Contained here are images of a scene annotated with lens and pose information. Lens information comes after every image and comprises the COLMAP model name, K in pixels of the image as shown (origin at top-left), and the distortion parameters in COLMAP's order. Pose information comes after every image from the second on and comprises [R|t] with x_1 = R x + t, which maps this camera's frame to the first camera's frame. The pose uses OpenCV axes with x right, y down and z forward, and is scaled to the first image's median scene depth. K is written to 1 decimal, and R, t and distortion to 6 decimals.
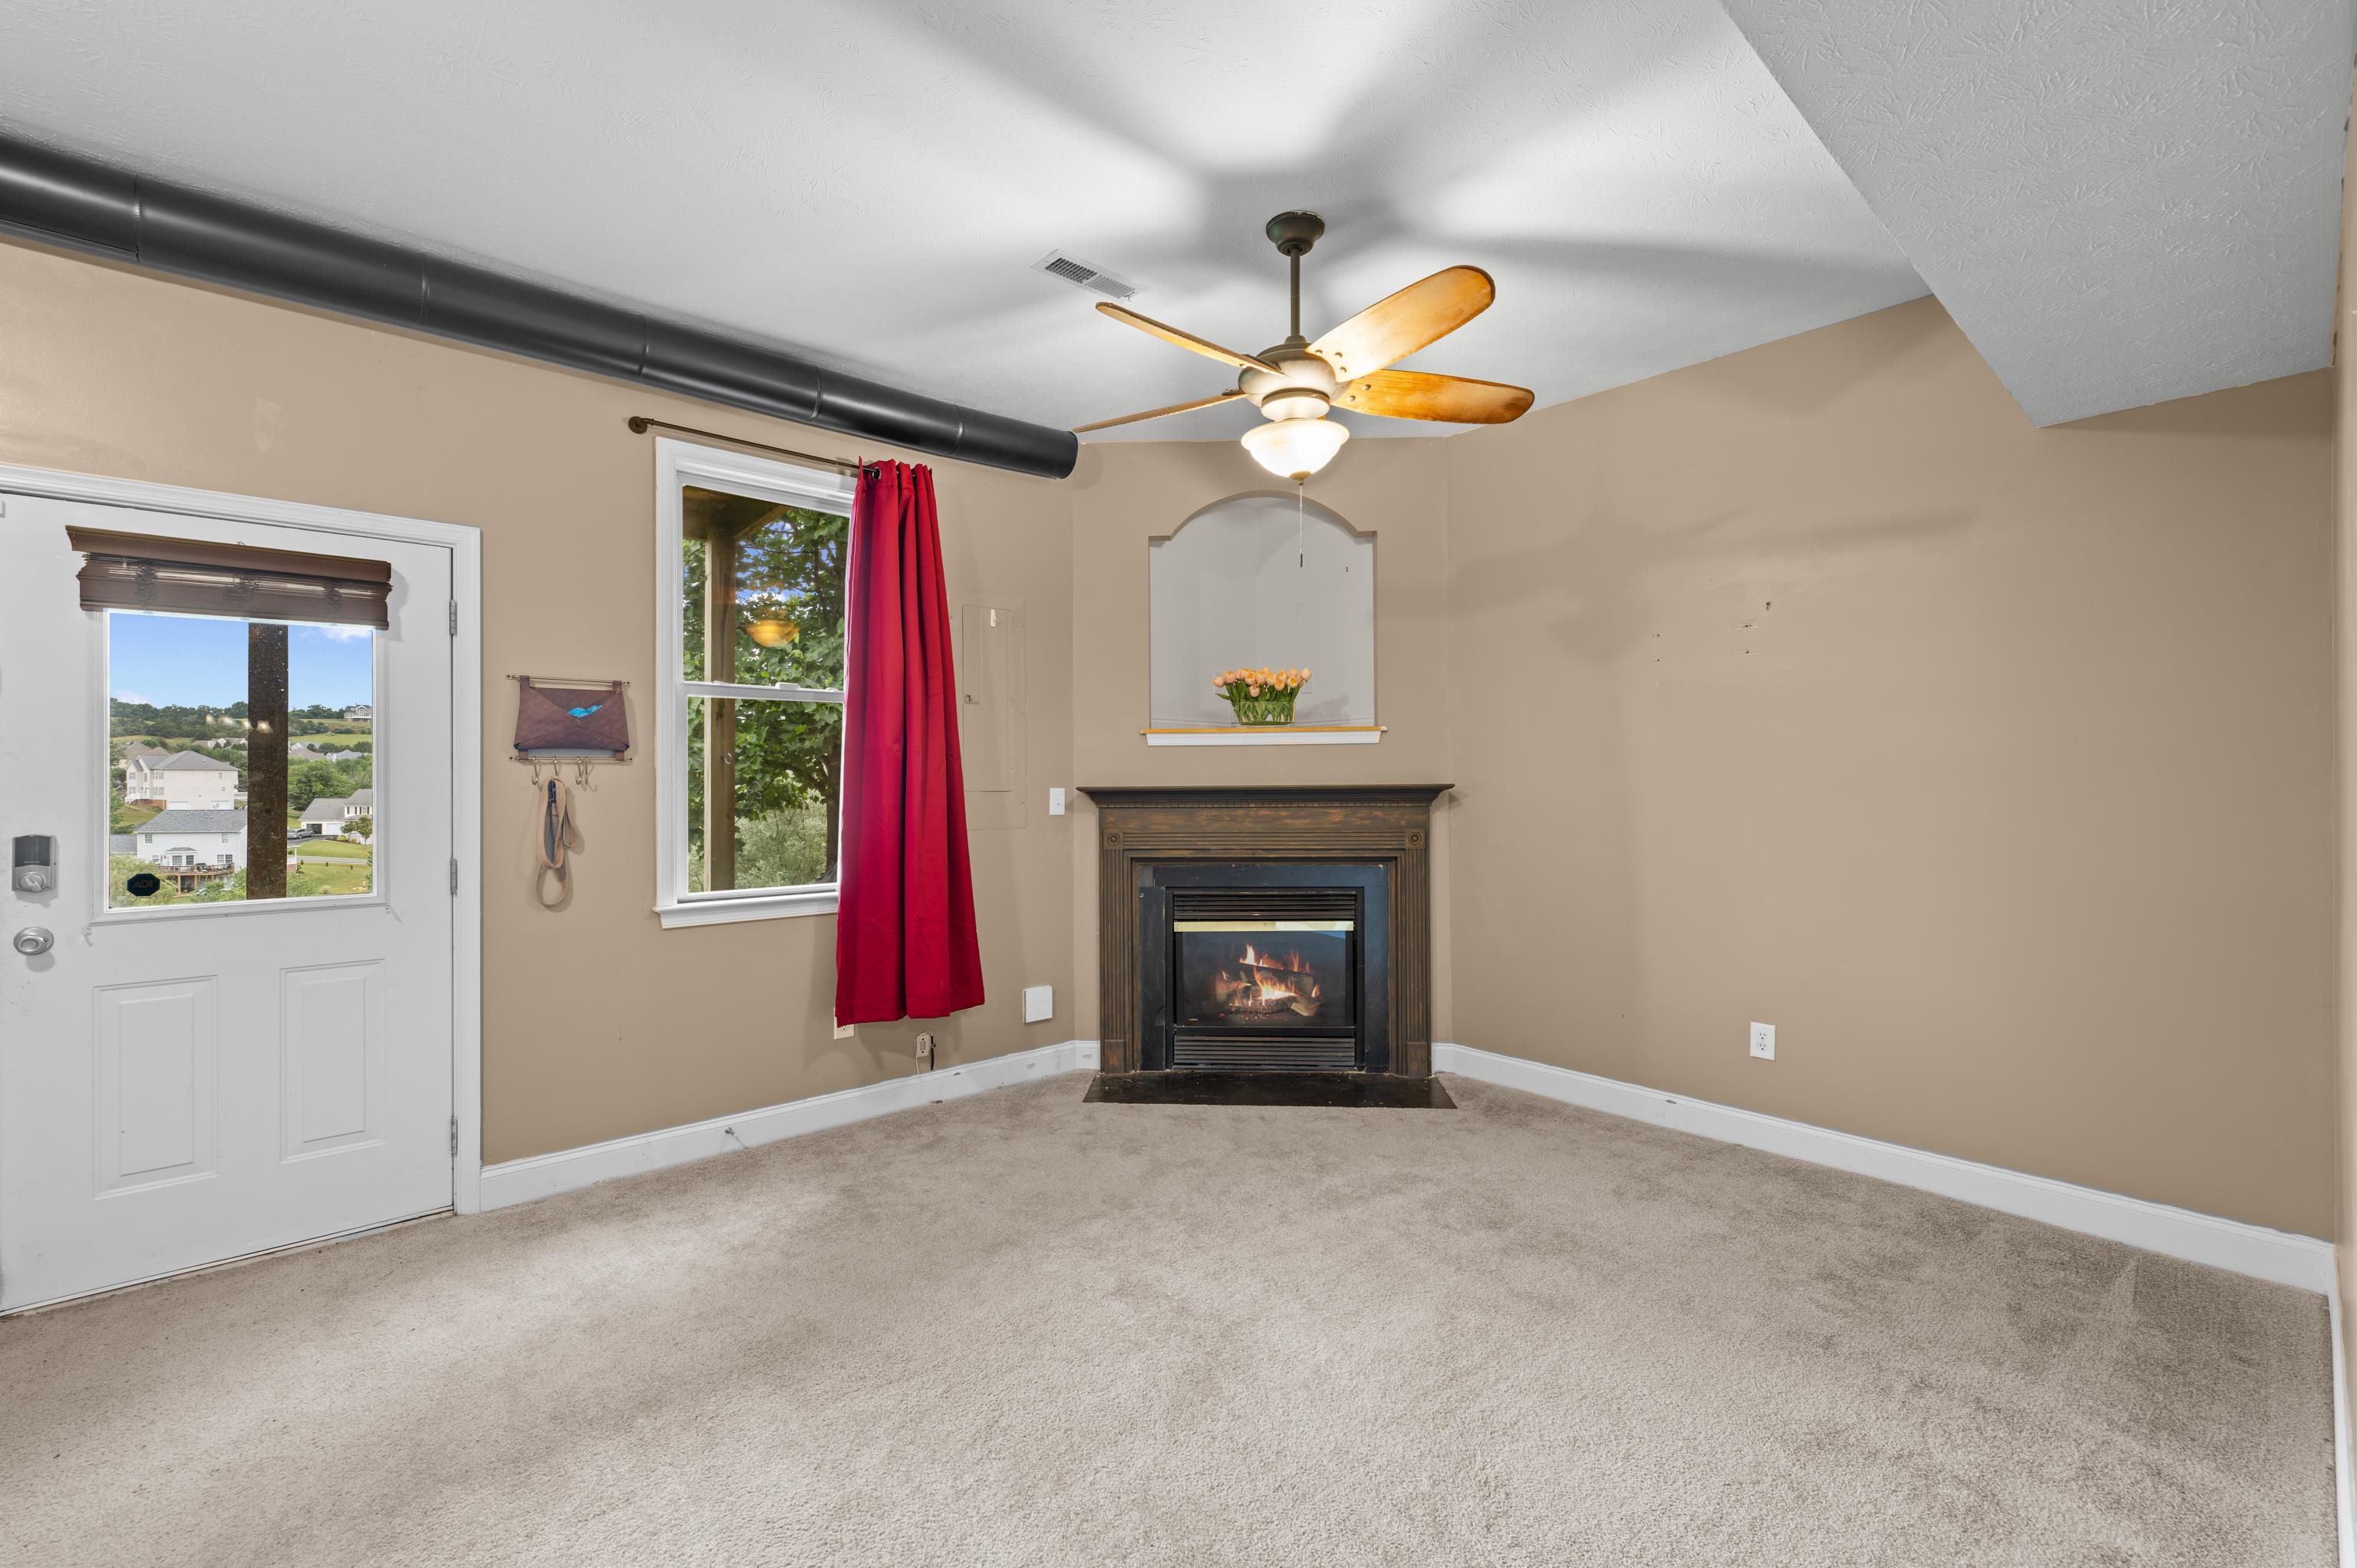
lens RADIAL K [[993.1, 0, 1178.1], [0, 993.1, 778.4], [0, 0, 1]] dist [0.001648, -0.000119]
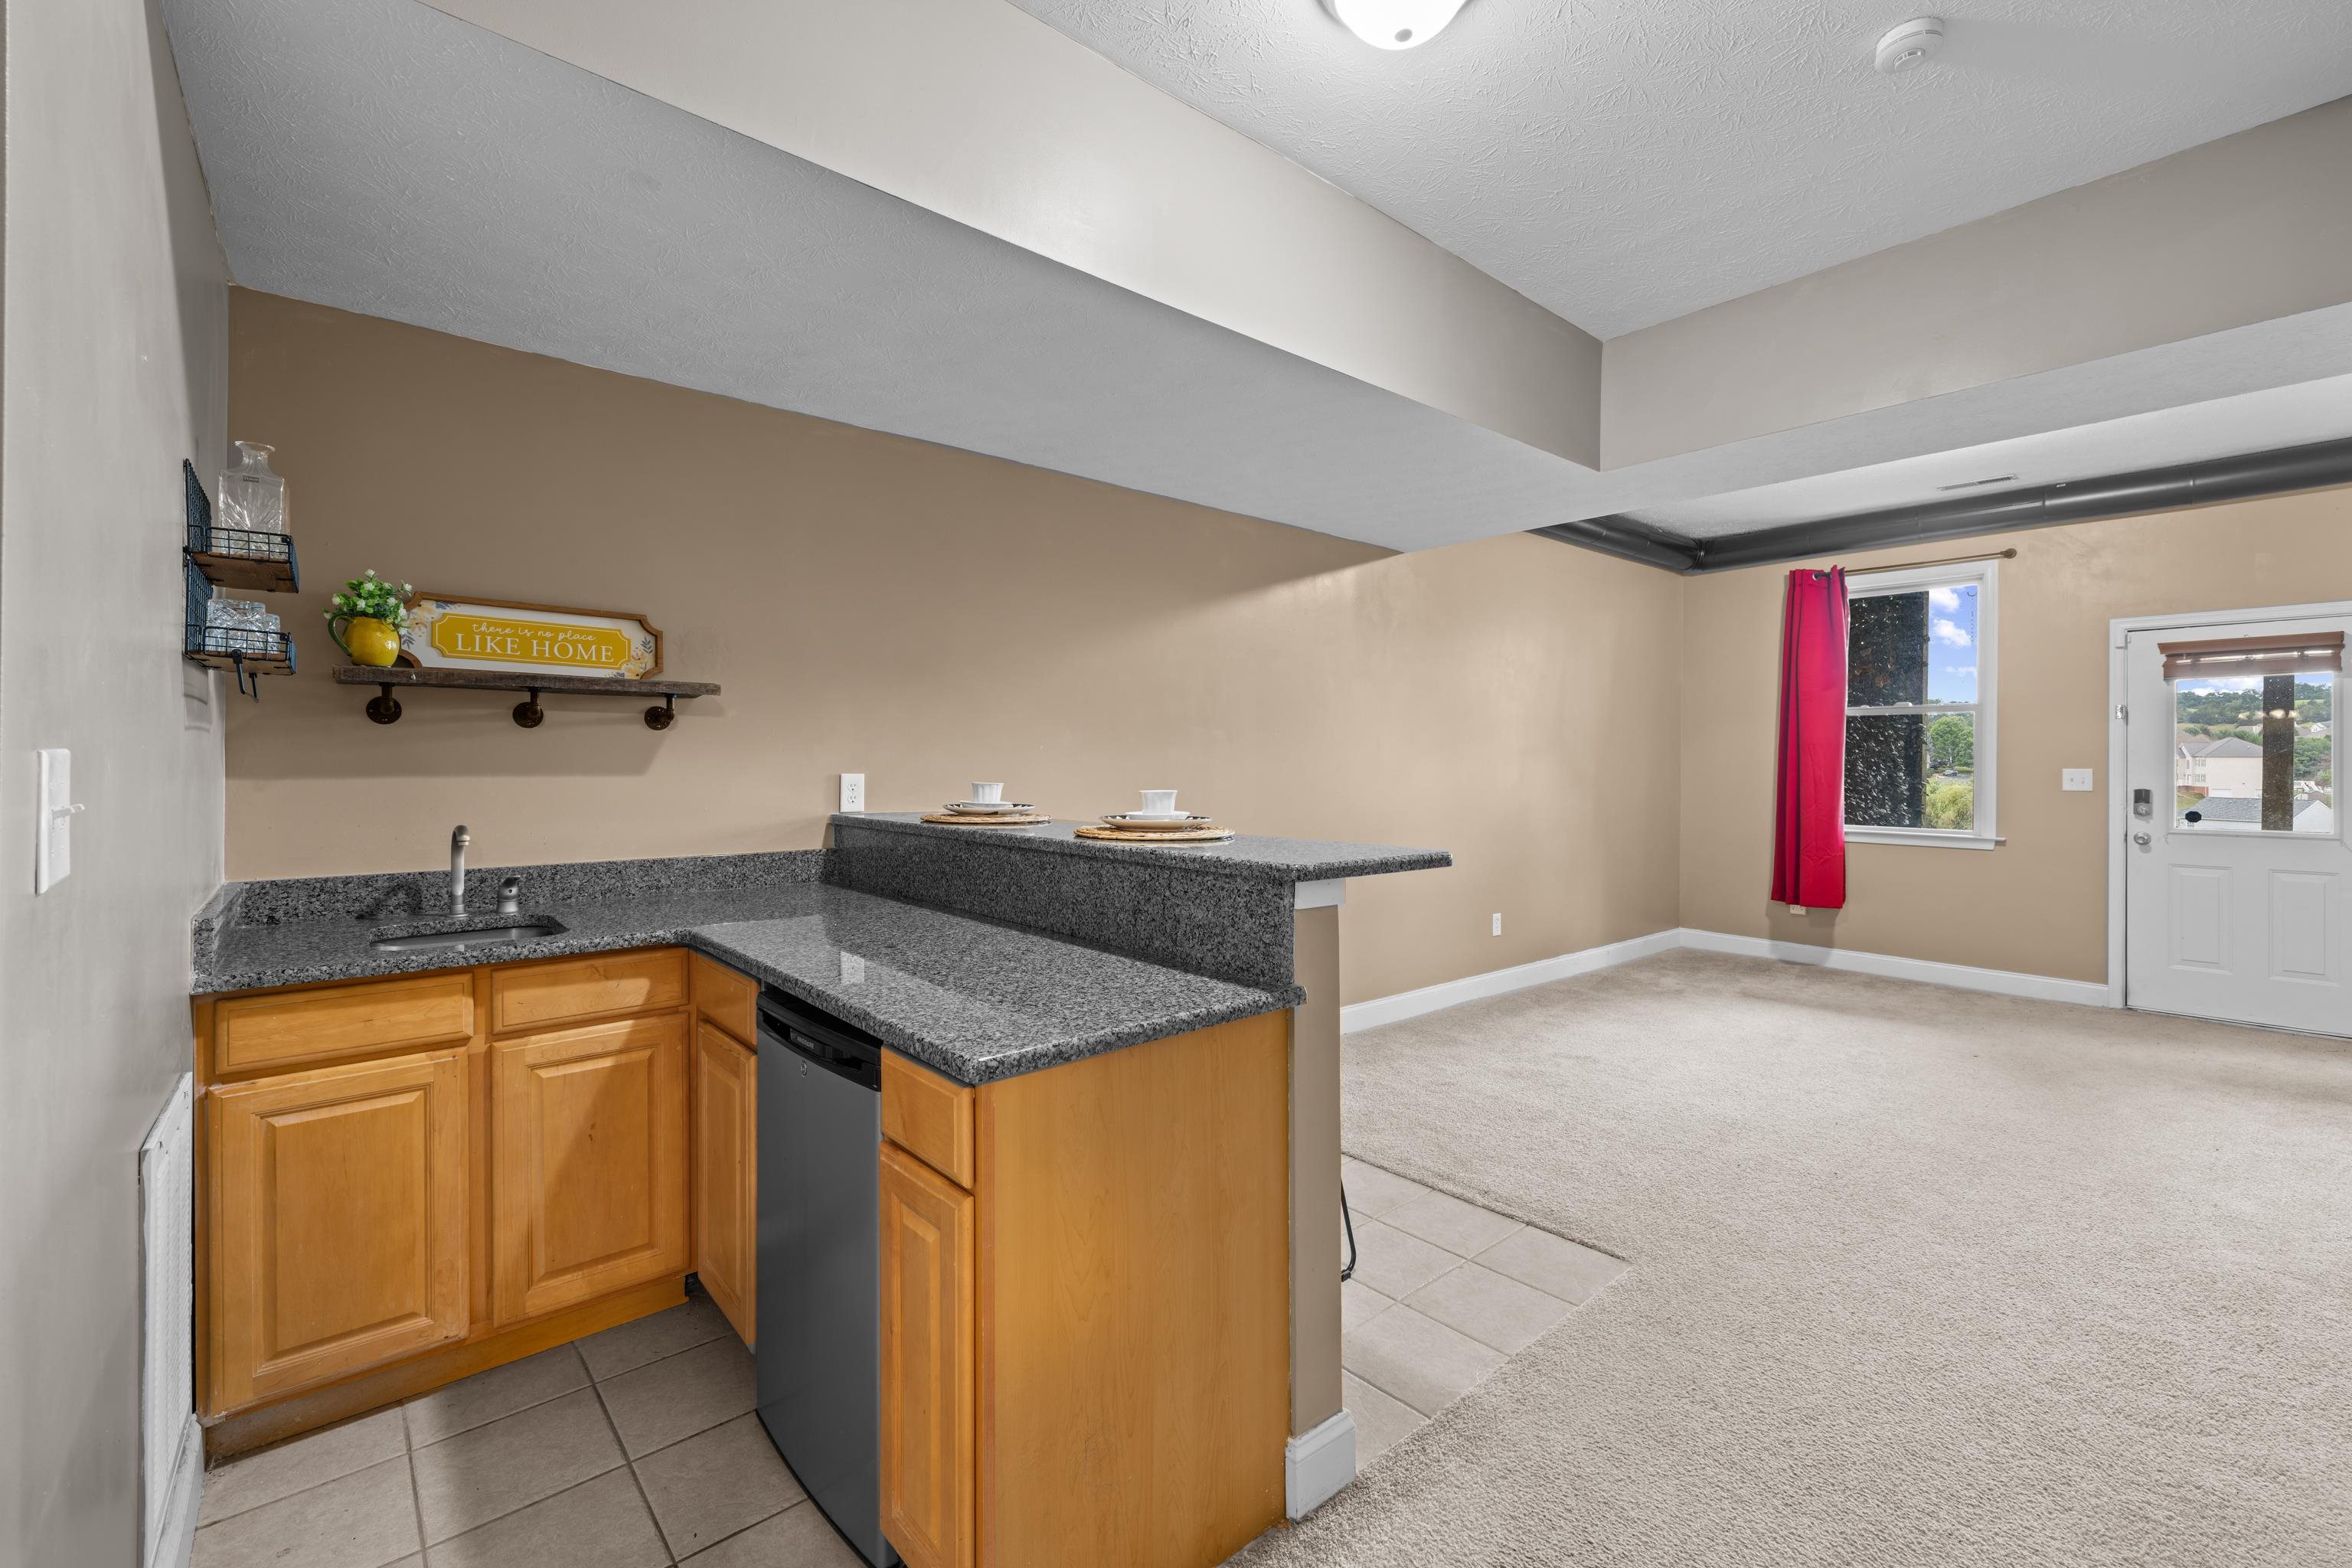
lens RADIAL K [[991.1, 0, 1174.9], [0, 991.1, 760.6], [0, 0, 1]] dist [0.001648, -0.000119]
pose [[-0.015821, 0.002430, -0.999872, 0.669275], [0.000683, 0.999997, 0.002420, -0.007262], [0.999875, -0.000644, -0.015823, -0.688499]]
